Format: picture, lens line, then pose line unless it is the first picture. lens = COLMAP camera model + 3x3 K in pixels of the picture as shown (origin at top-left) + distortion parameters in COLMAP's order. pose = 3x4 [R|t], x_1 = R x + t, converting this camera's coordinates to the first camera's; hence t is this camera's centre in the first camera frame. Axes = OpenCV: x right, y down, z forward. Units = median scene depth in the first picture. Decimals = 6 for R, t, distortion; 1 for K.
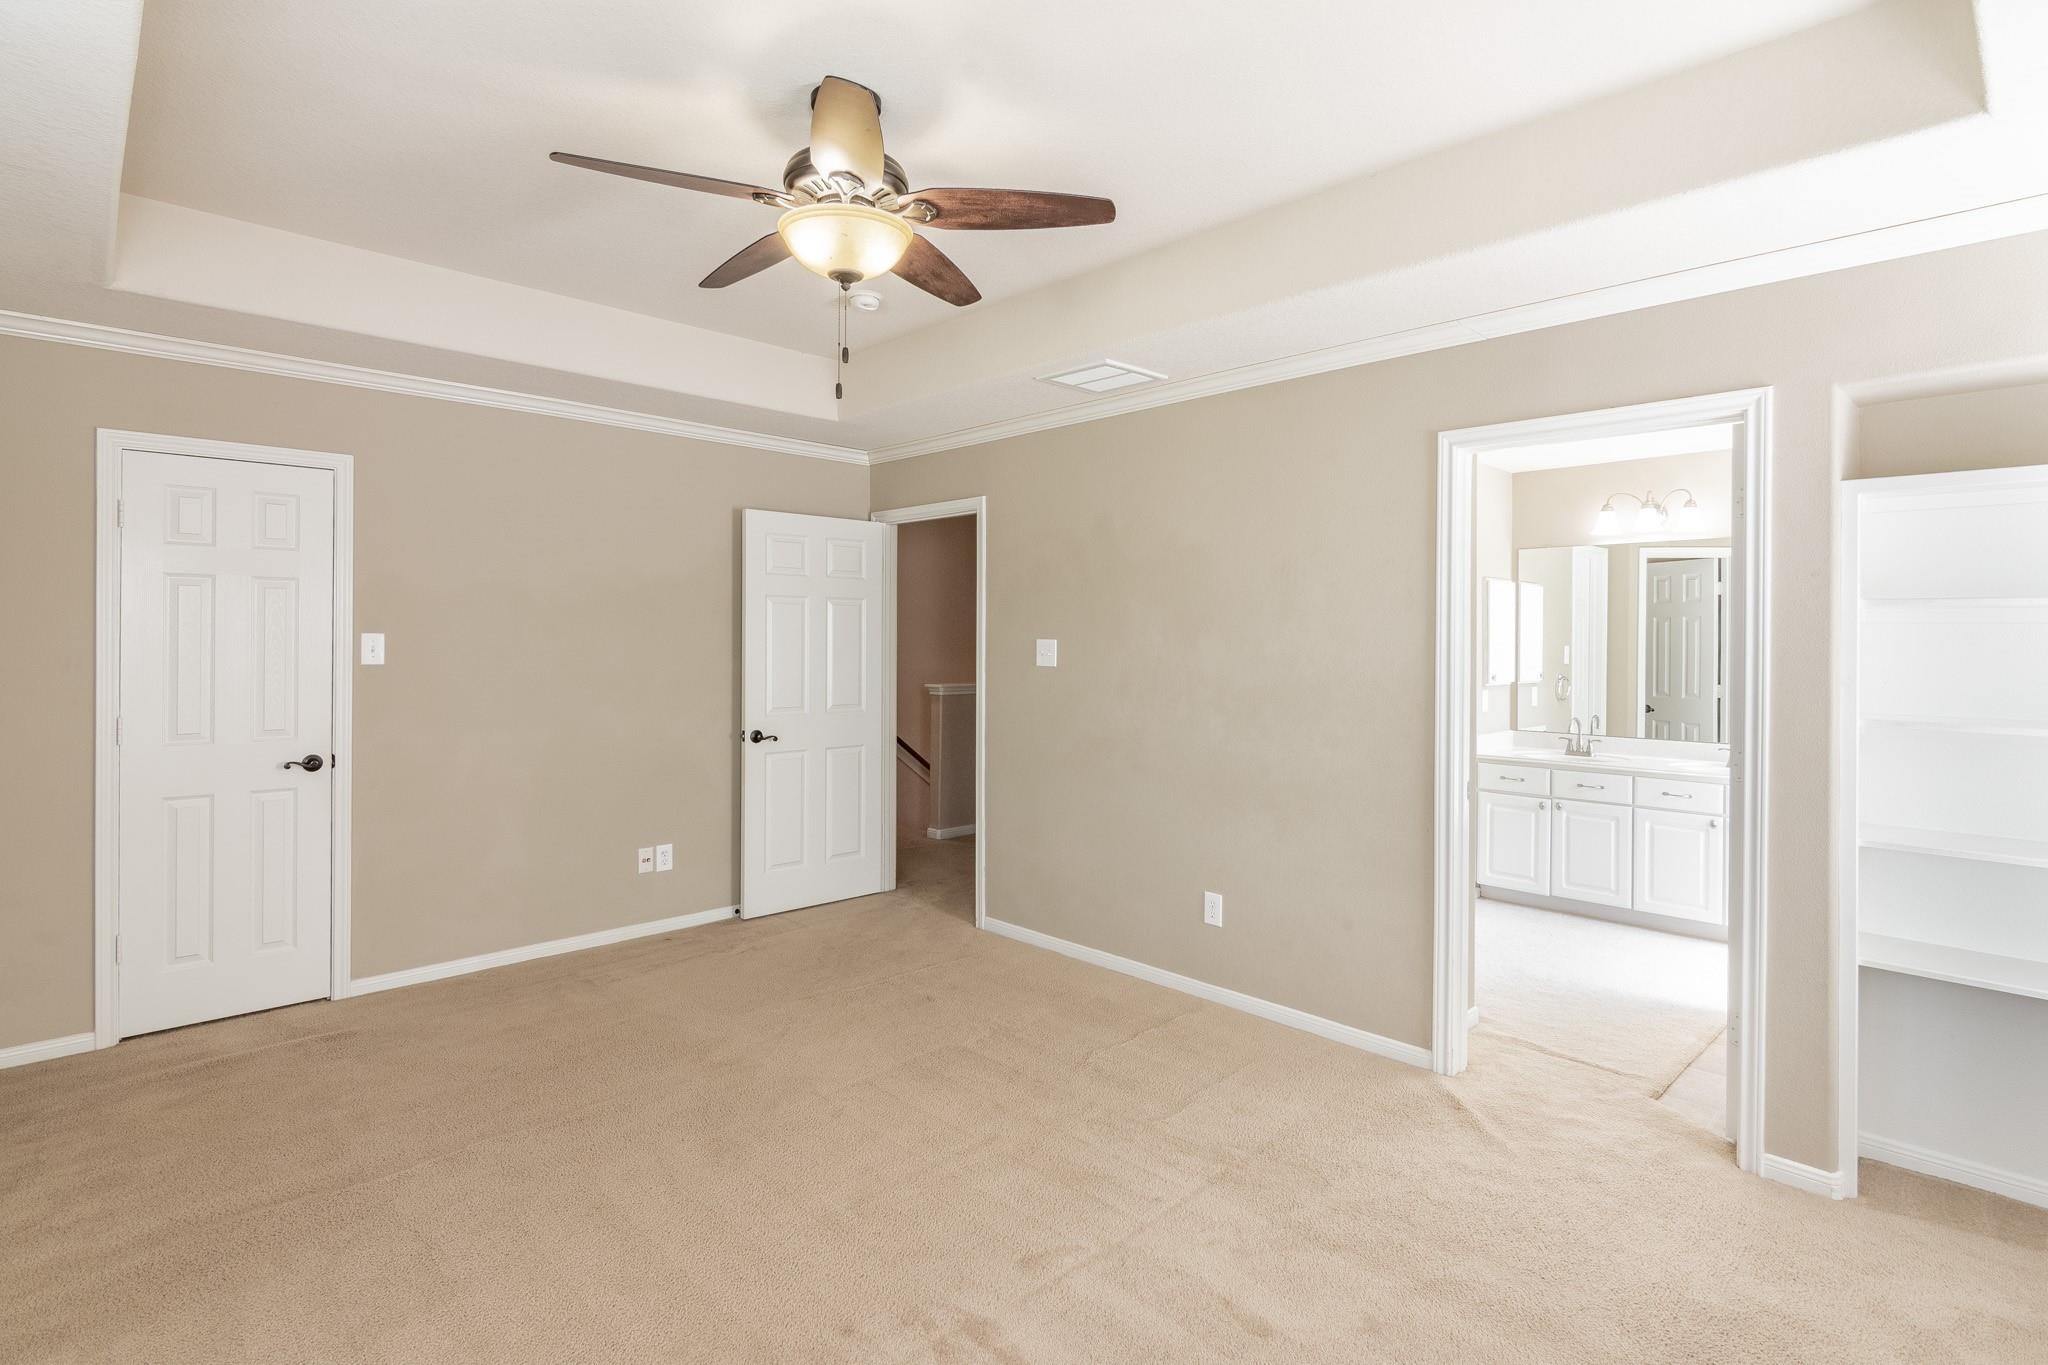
lens RADIAL K [[995.7, 0, 1012.2], [0, 995.7, 641.5], [0, 0, 1]] dist [-0.001684, -0.001511]
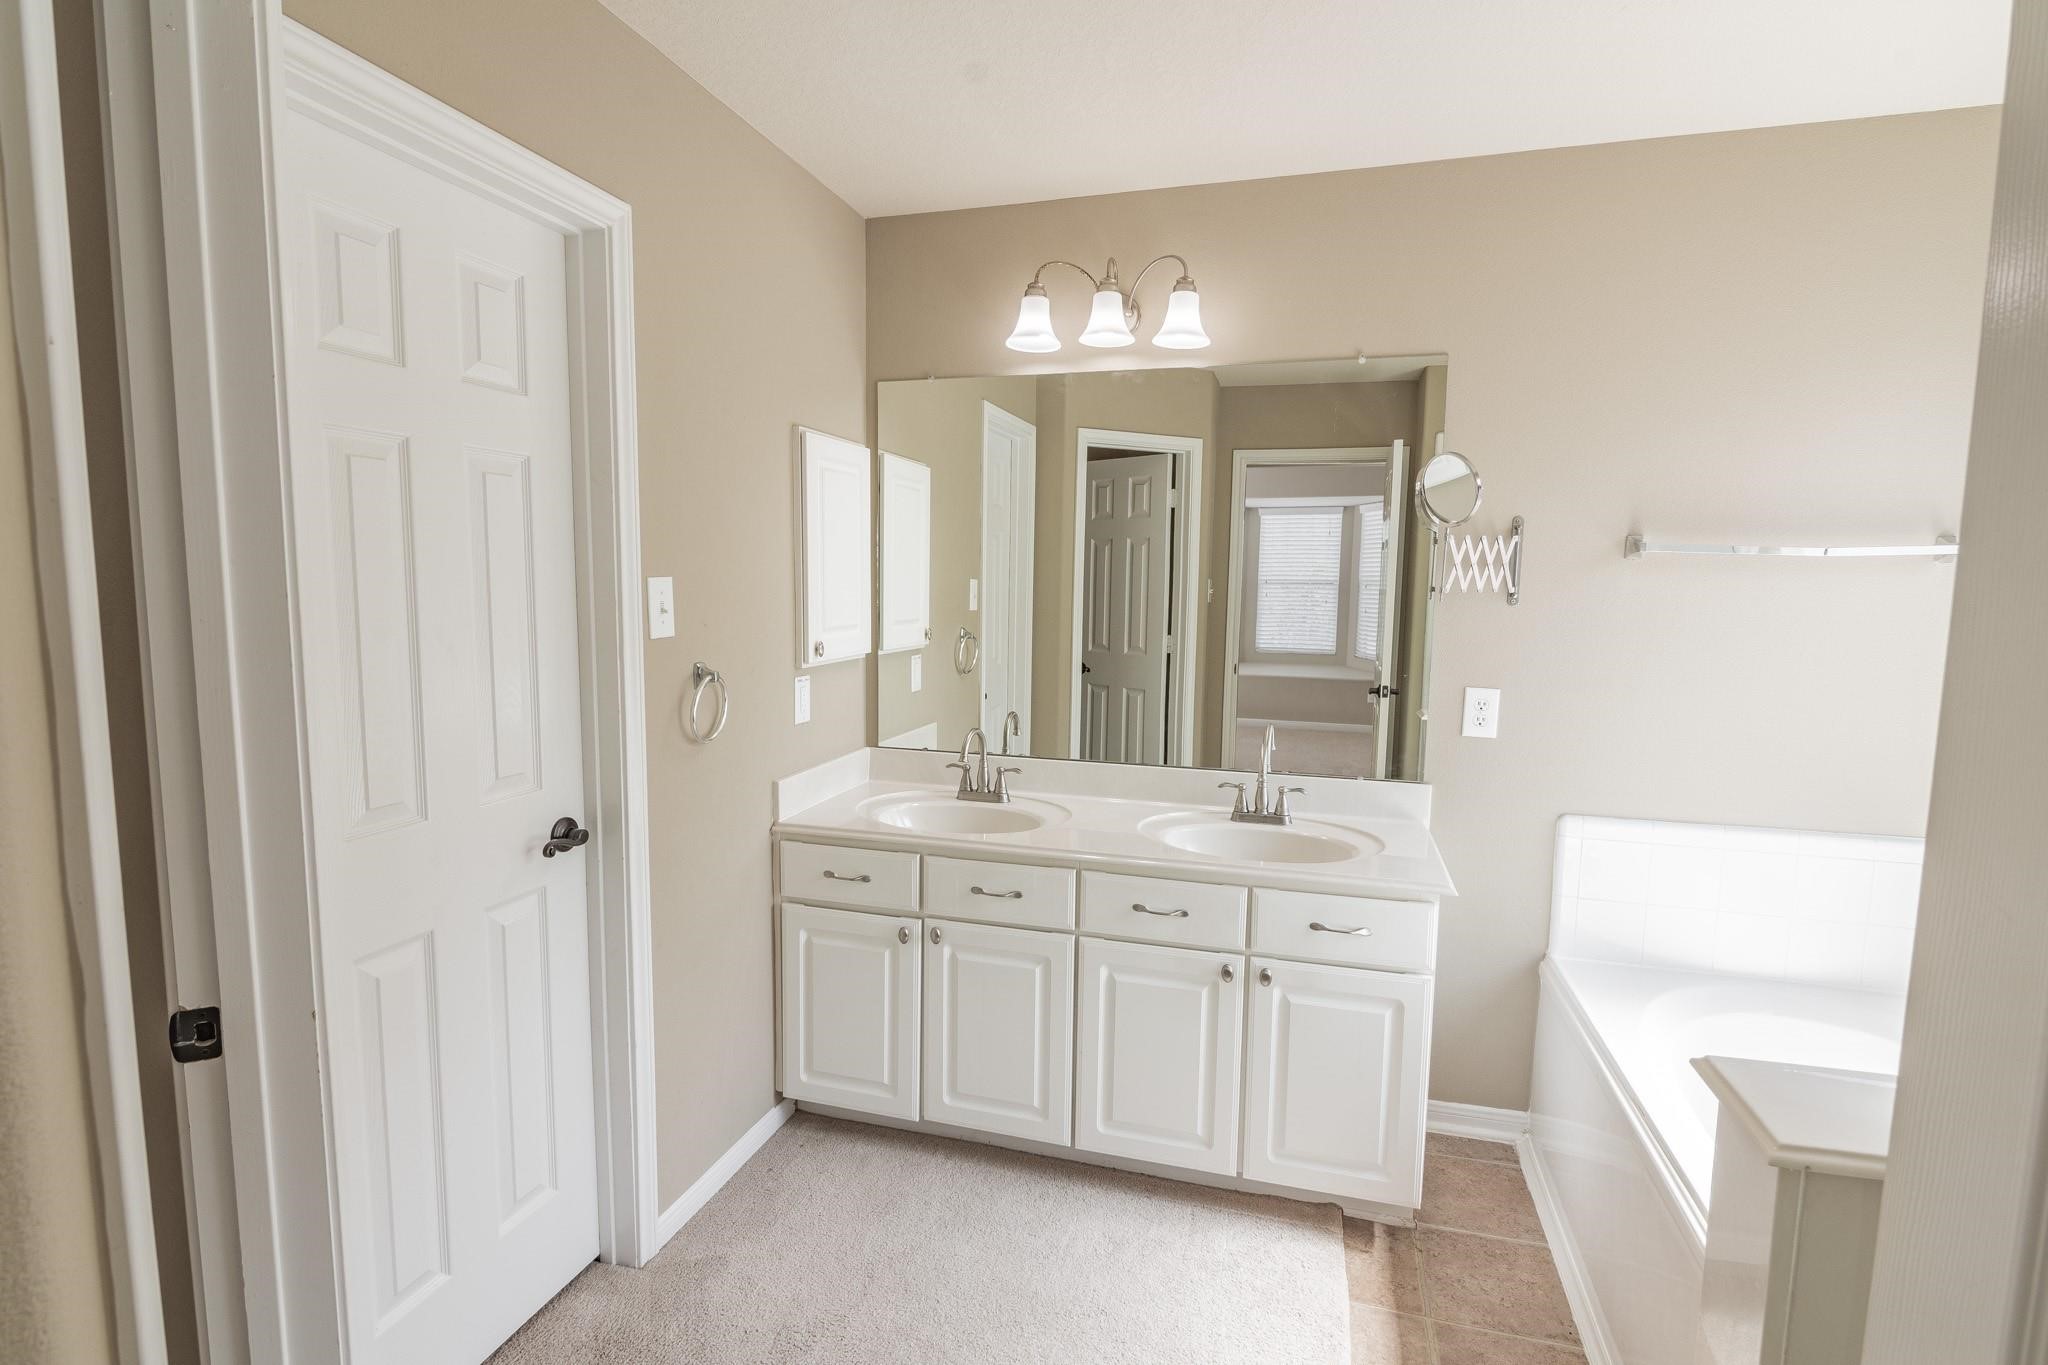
lens RADIAL K [[995.7, 0, 1012.2], [0, 995.7, 641.5], [0, 0, 1]] dist [-0.001684, -0.001511]
pose [[0.870686, -0.026039, 0.491150, 0.337008], [-0.008200, 0.997690, 0.067431, 0.001413], [-0.491771, -0.062739, 0.868461, 0.559006]]
